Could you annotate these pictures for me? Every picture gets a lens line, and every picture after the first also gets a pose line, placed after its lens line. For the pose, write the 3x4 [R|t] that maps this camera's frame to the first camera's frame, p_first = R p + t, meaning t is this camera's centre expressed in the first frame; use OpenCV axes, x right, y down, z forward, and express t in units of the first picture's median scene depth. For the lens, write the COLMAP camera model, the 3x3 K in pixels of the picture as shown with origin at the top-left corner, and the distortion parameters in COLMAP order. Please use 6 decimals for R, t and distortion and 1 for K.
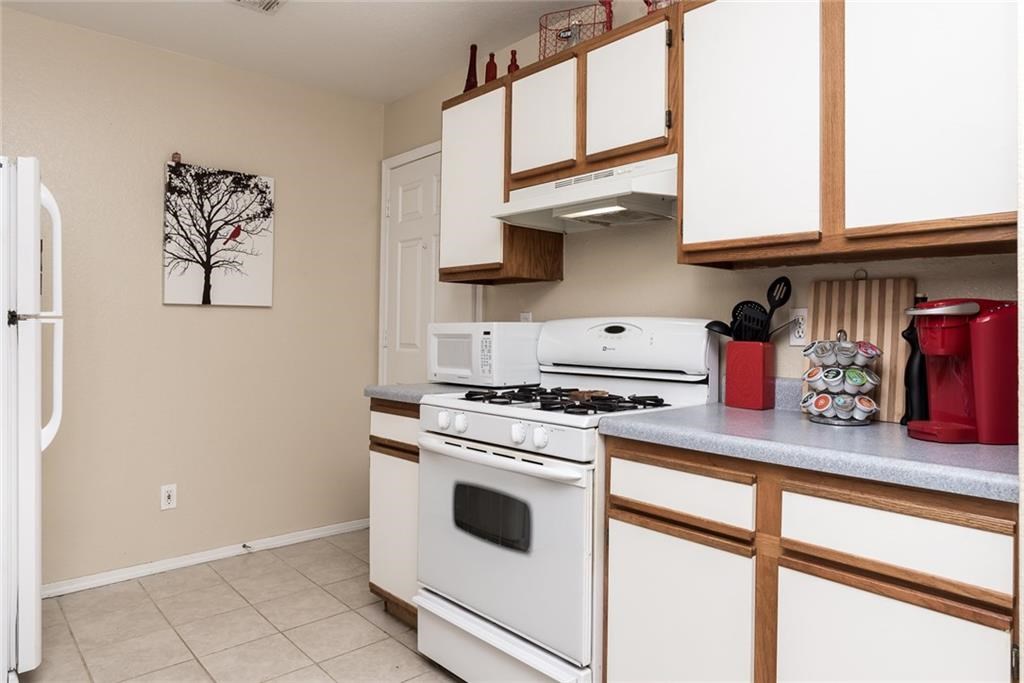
lens RADIAL K [[639.4, 0, 530.9], [0, 639.4, 324.2], [0, 0, 1]] dist [-0.048651, 0.013283]
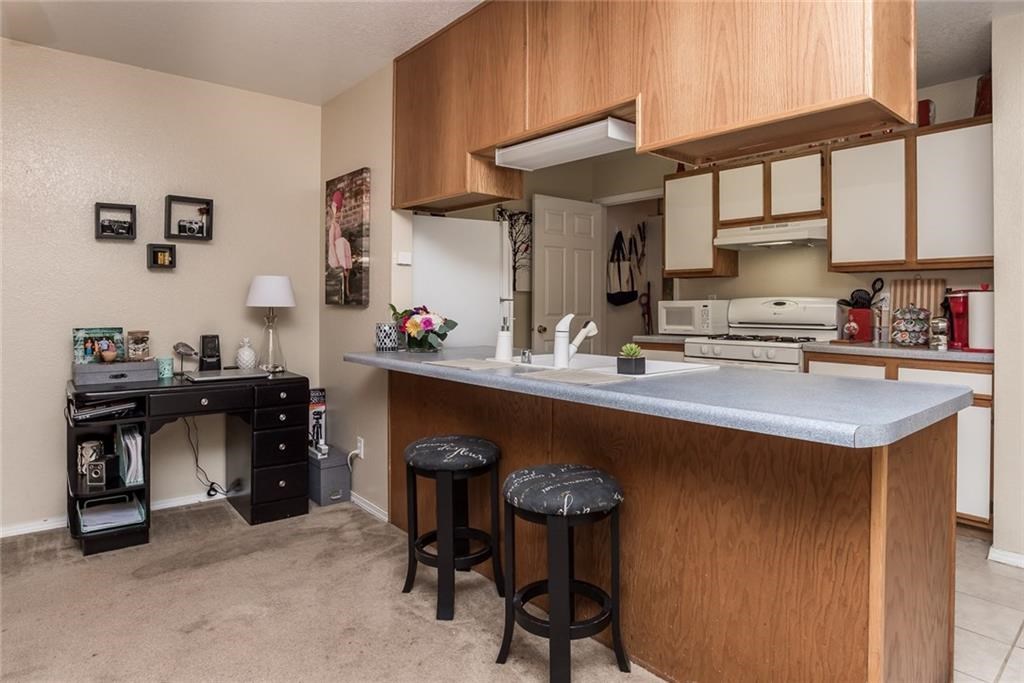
lens RADIAL K [[571.2, 0, 511.6], [0, 571.2, 304.2], [0, 0, 1]] dist [-0.064885, 0.000030]
pose [[0.999260, -0.006984, -0.037831, -0.690787], [0.007298, 0.999940, 0.008165, -0.011101], [0.037772, -0.008435, 0.999251, -0.813018]]
